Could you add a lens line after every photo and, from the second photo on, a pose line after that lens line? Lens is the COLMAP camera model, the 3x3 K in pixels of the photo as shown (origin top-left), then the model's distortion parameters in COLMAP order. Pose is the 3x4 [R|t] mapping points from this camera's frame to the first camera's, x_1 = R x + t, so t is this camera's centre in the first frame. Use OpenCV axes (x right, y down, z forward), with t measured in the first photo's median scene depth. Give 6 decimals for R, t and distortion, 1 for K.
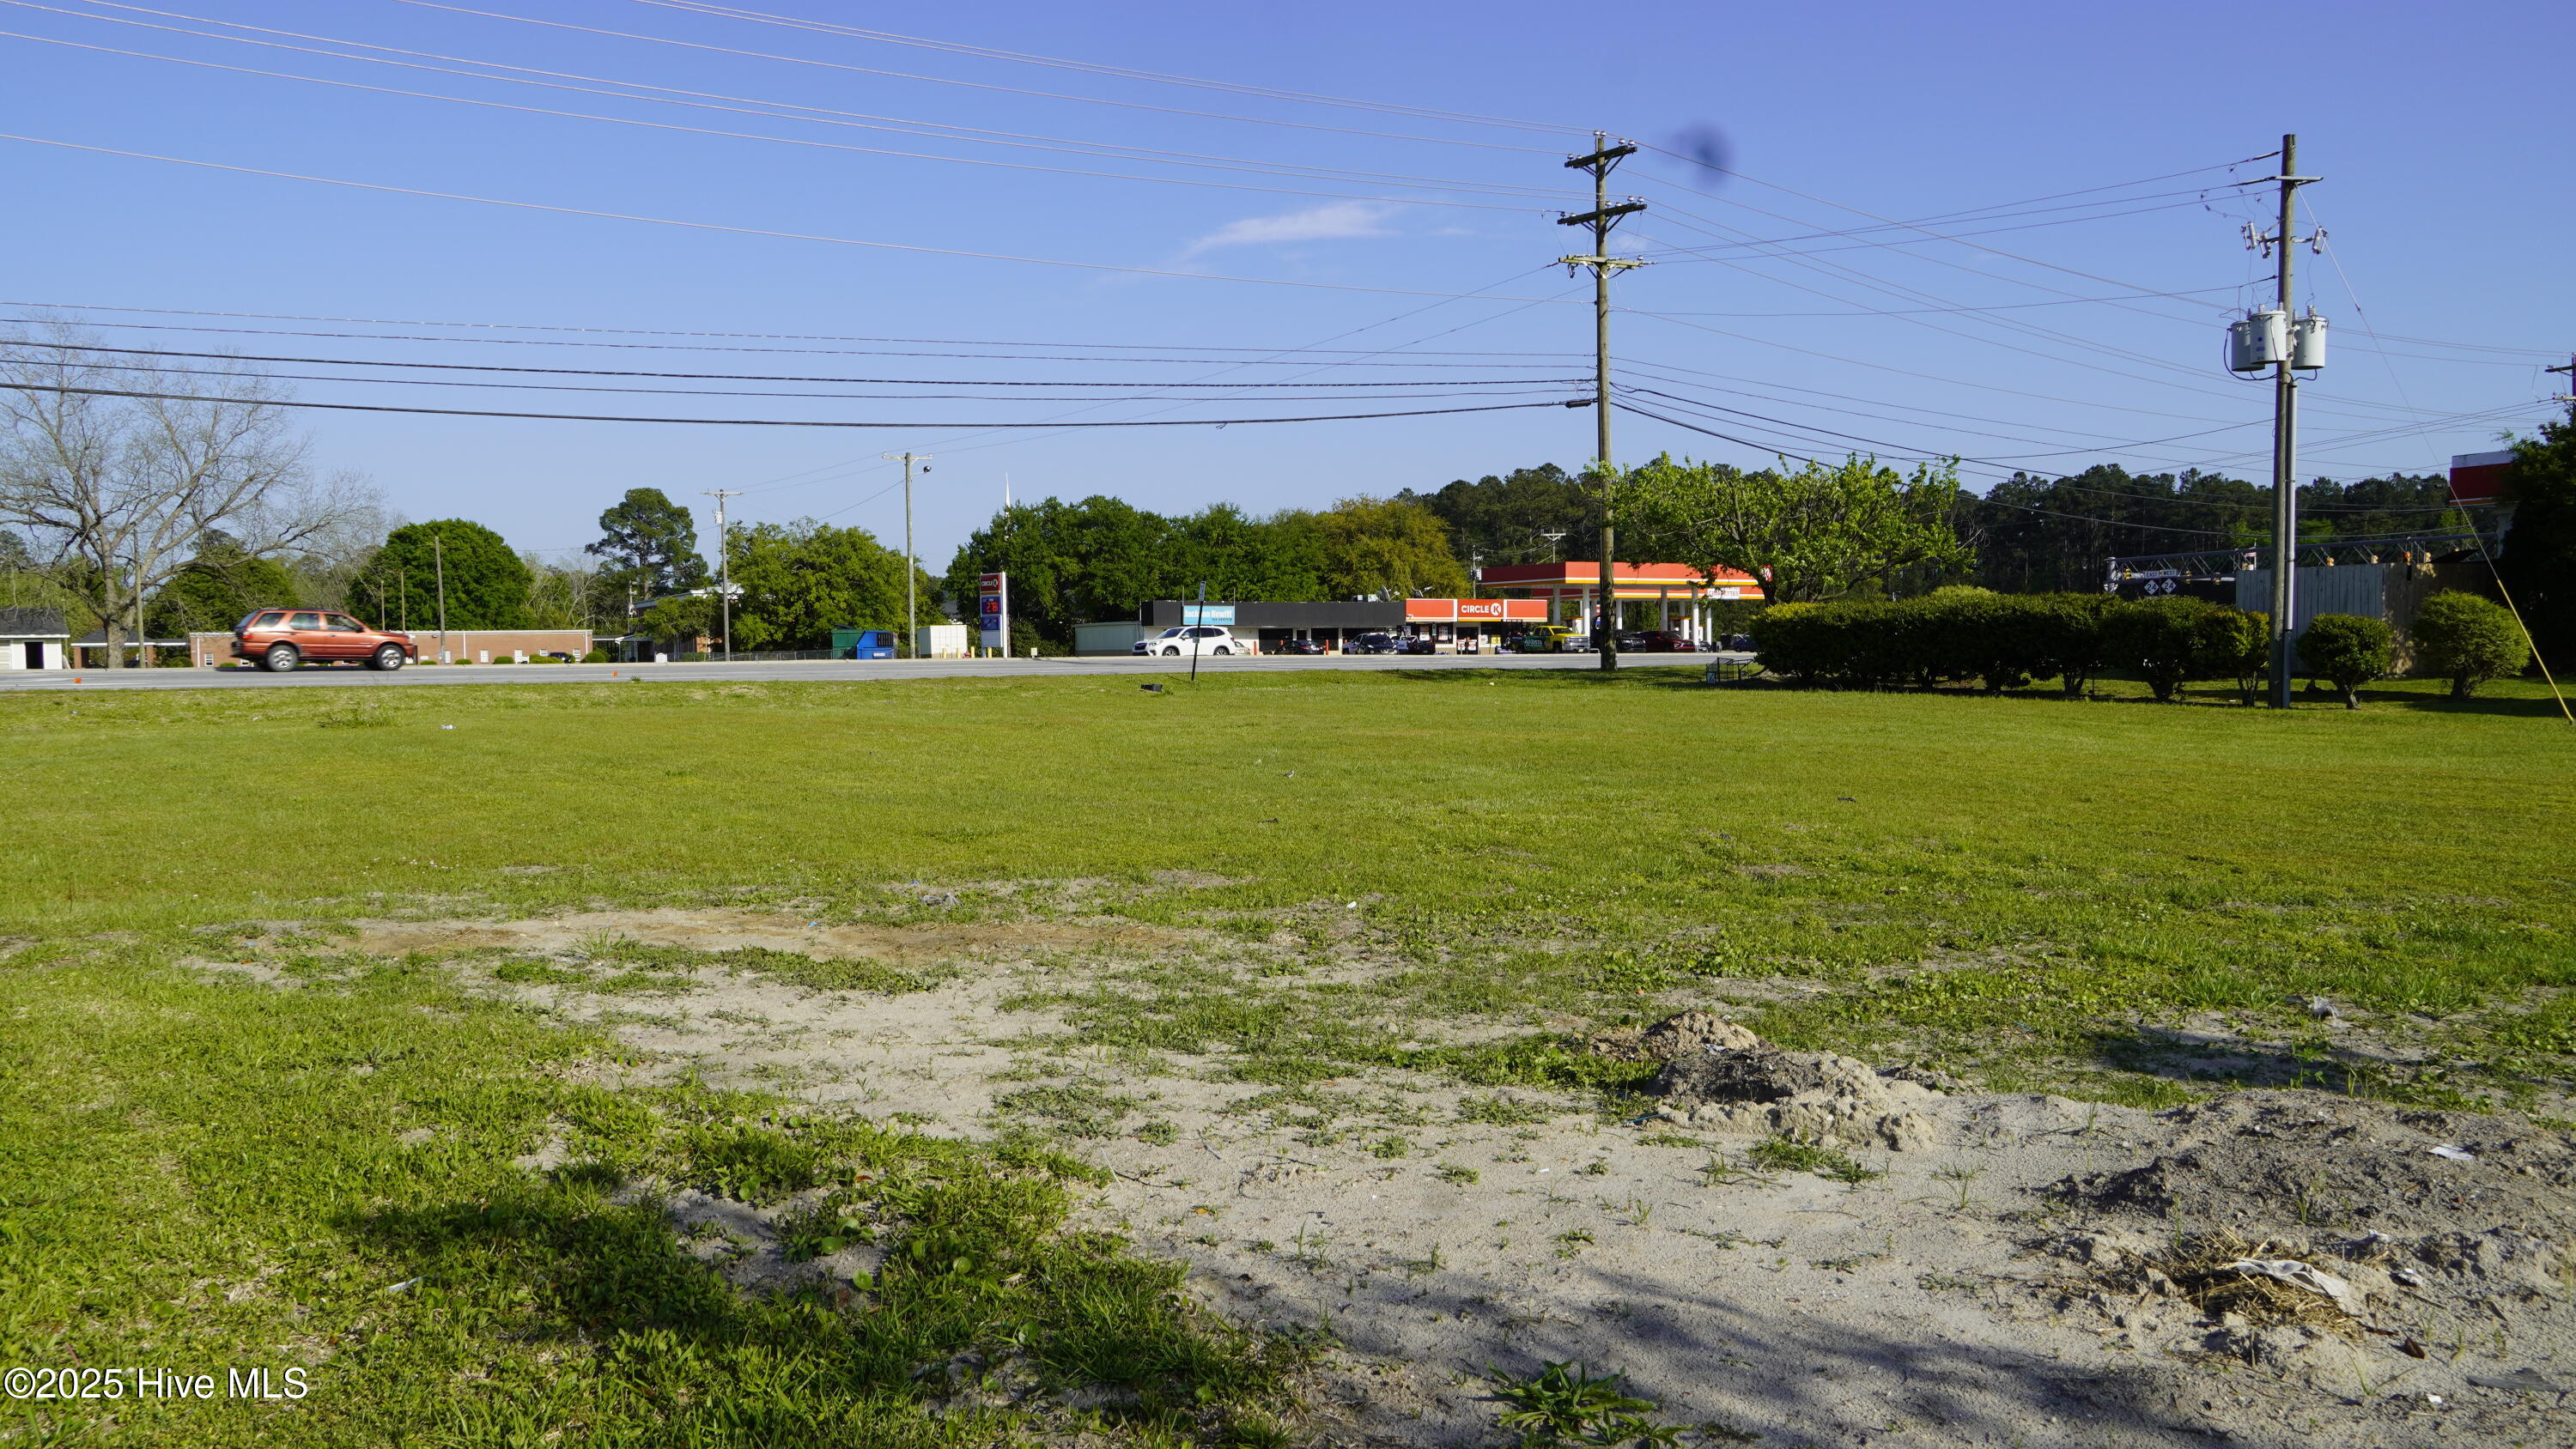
lens RADIAL K [[1921.2, 0, 1289.3], [0, 1921.2, 742.5], [0, 0, 1]] dist [-0.052226, 0.067378]
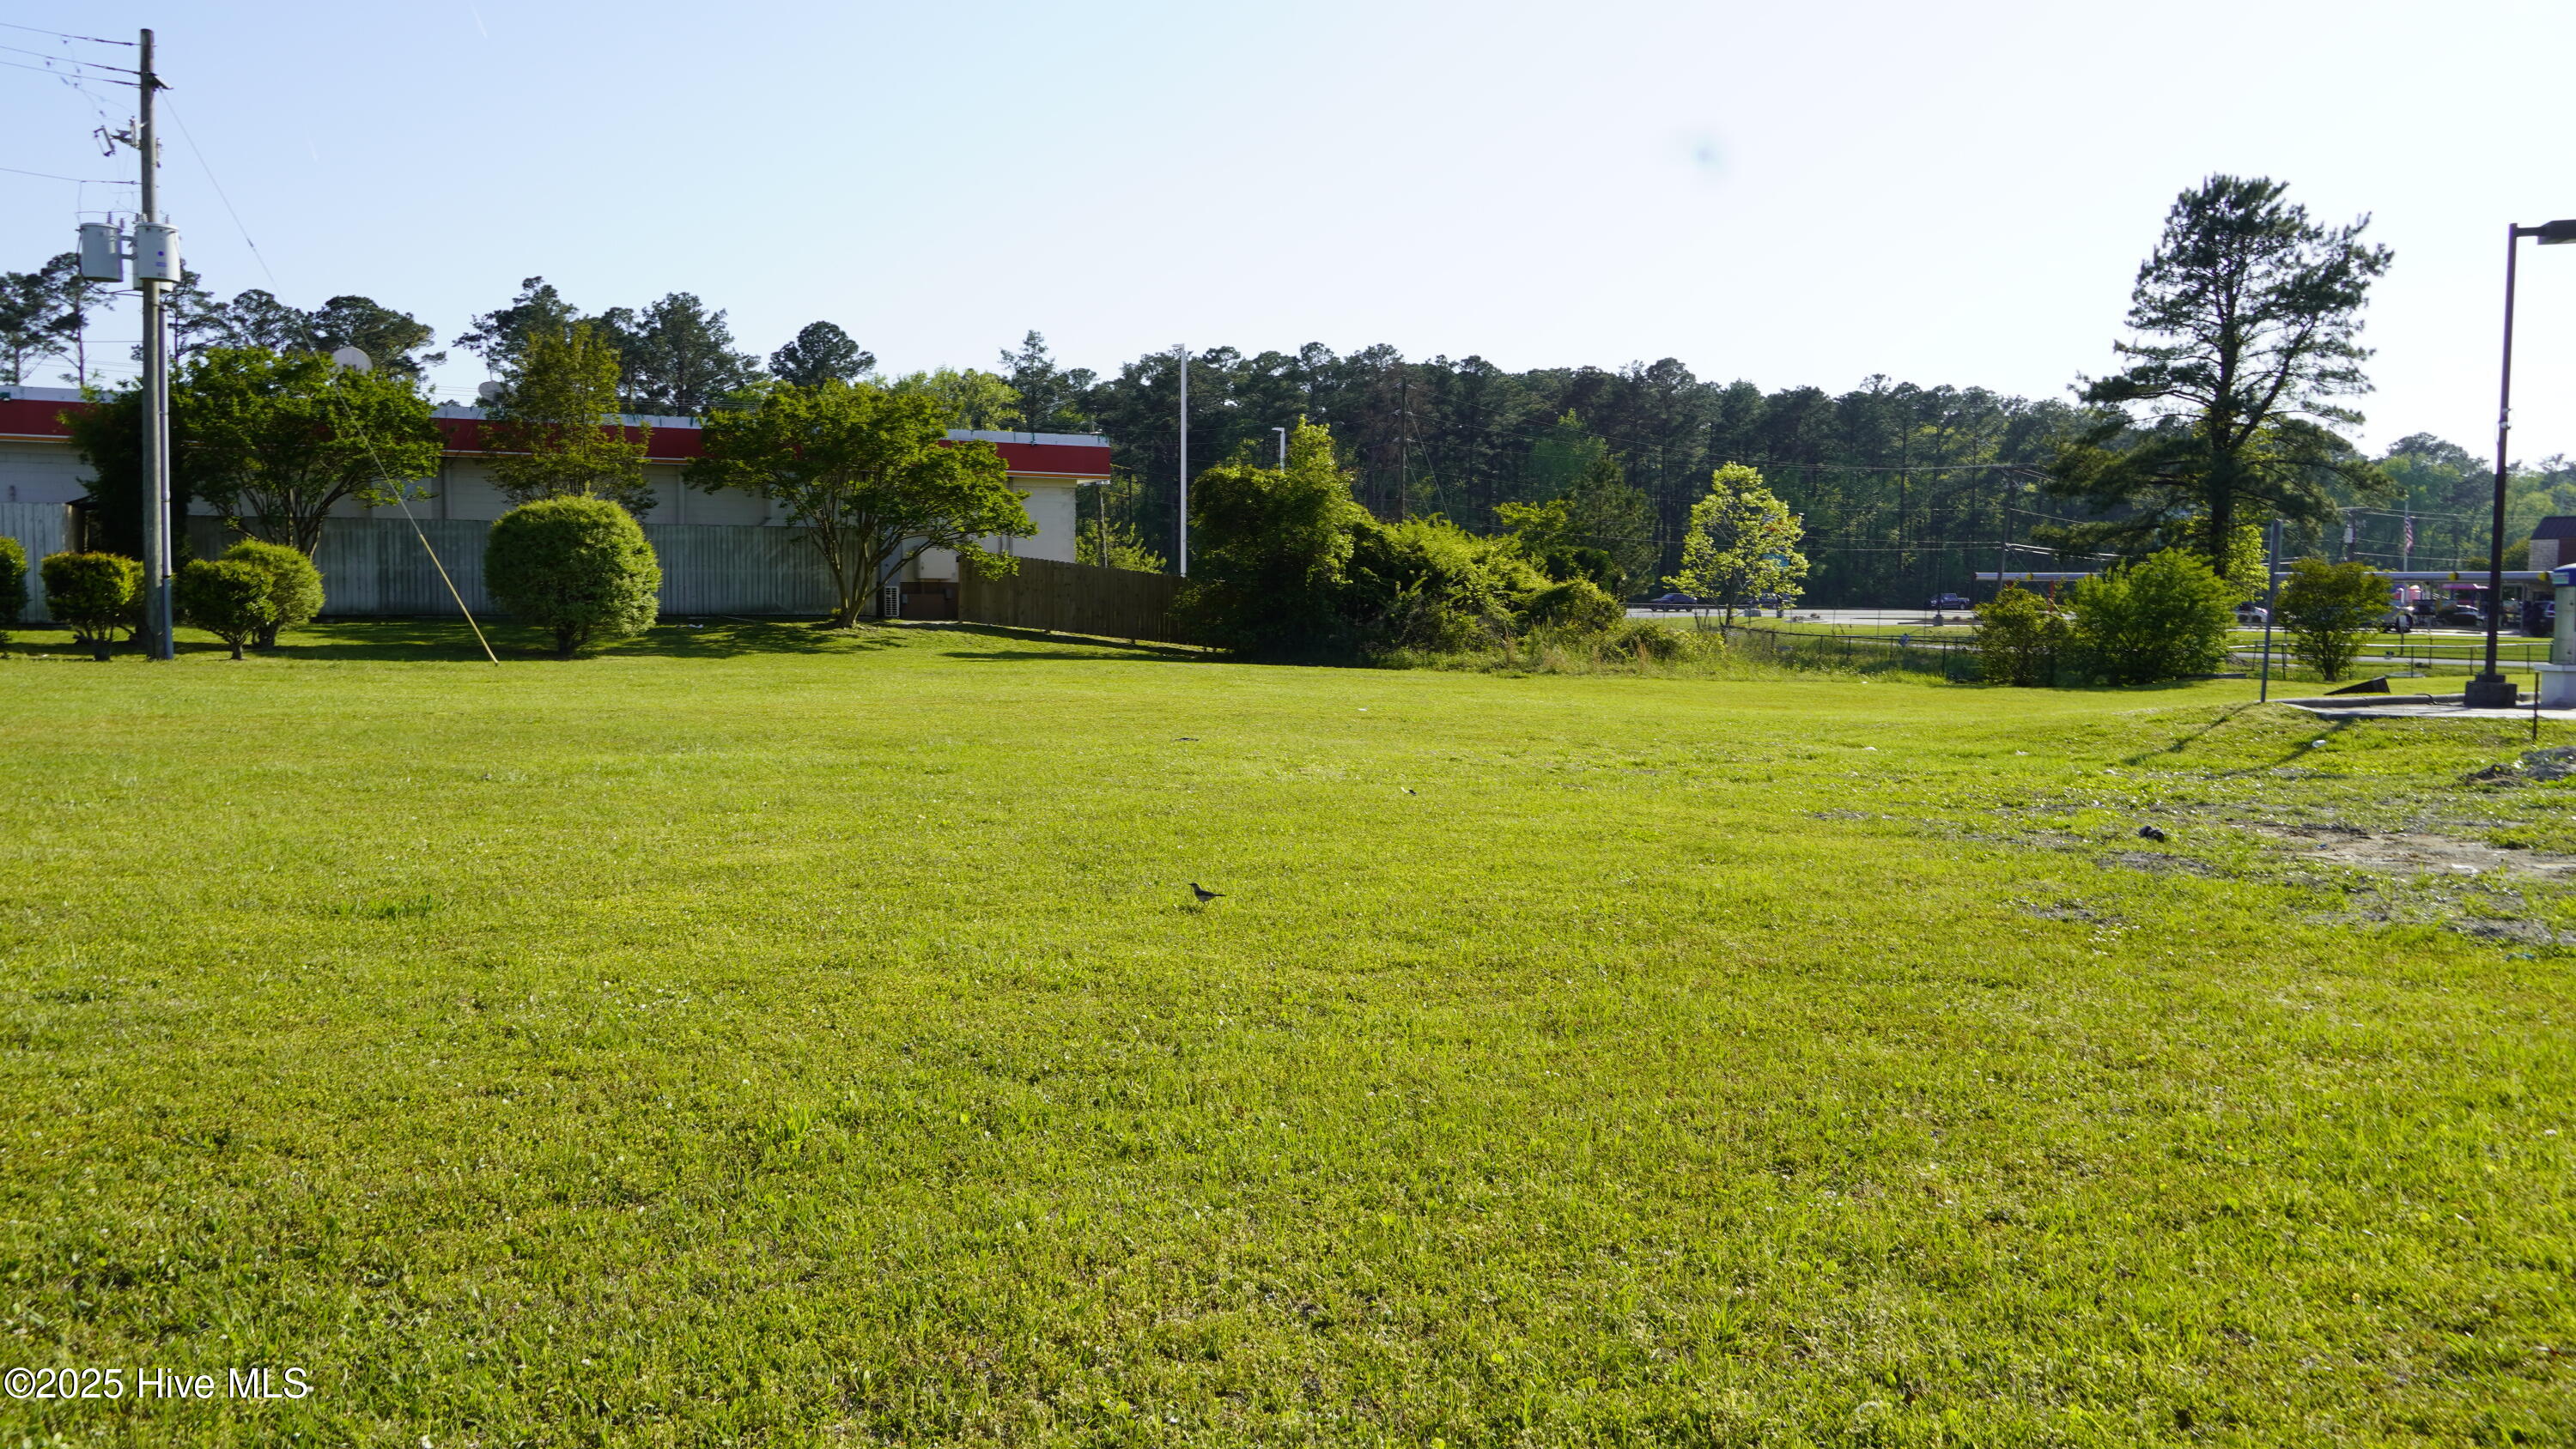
lens RADIAL K [[1921.2, 0, 1278.1], [0, 1921.2, 727.0], [0, 0, 1]] dist [-0.052226, 0.067378]
pose [[-0.008342, -0.058760, 0.998237, -0.106369], [0.037913, 0.997536, 0.059035, -0.005292], [-0.999246, 0.038339, -0.006094, 0.125808]]
